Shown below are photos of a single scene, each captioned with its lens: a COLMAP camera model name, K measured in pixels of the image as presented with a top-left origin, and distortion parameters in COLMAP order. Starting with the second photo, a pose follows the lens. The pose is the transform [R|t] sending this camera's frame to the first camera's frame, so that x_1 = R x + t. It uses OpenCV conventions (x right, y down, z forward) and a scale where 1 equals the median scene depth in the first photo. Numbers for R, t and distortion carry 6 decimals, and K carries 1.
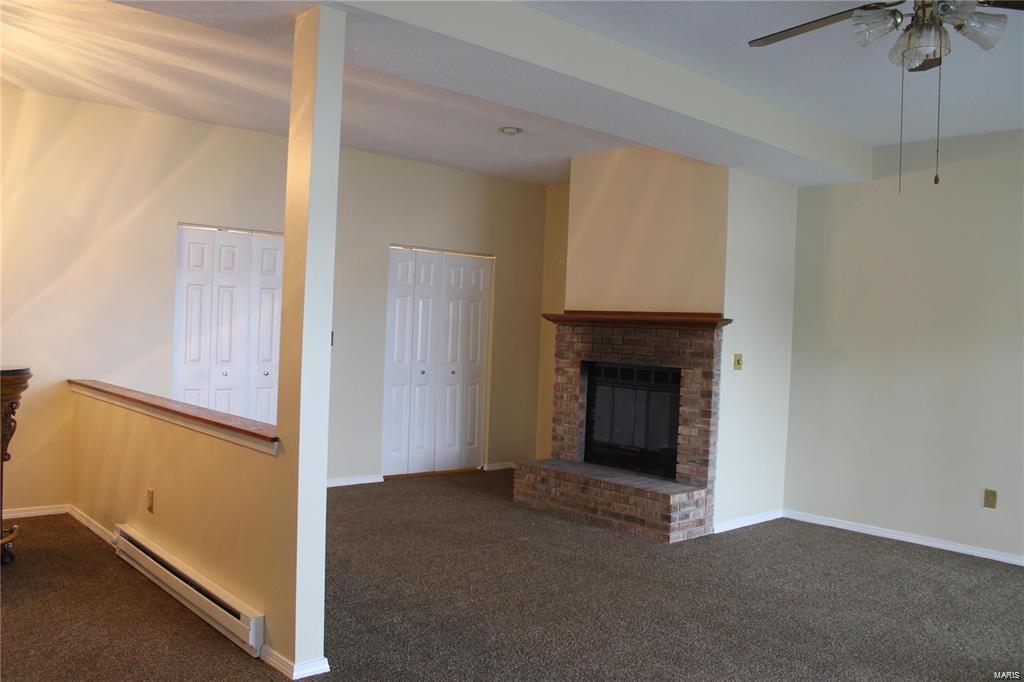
lens RADIAL K [[858.9, 0, 514.4], [0, 858.9, 343.8], [0, 0, 1]] dist [-0.122473, 0.093440]
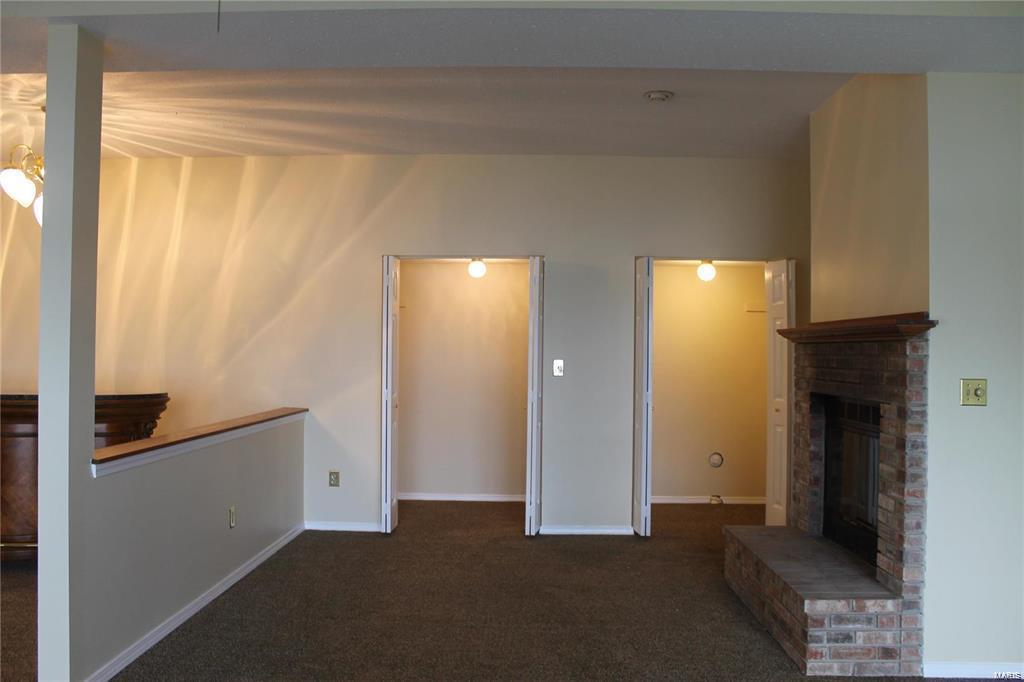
lens RADIAL K [[858.9, 0, 509.8], [0, 858.9, 335.6], [0, 0, 1]] dist [-0.122473, 0.093440]
pose [[0.720012, -0.042953, -0.692632, 0.445091], [0.002947, 0.998263, -0.058843, 0.015542], [0.693956, 0.040326, 0.718887, 0.365924]]
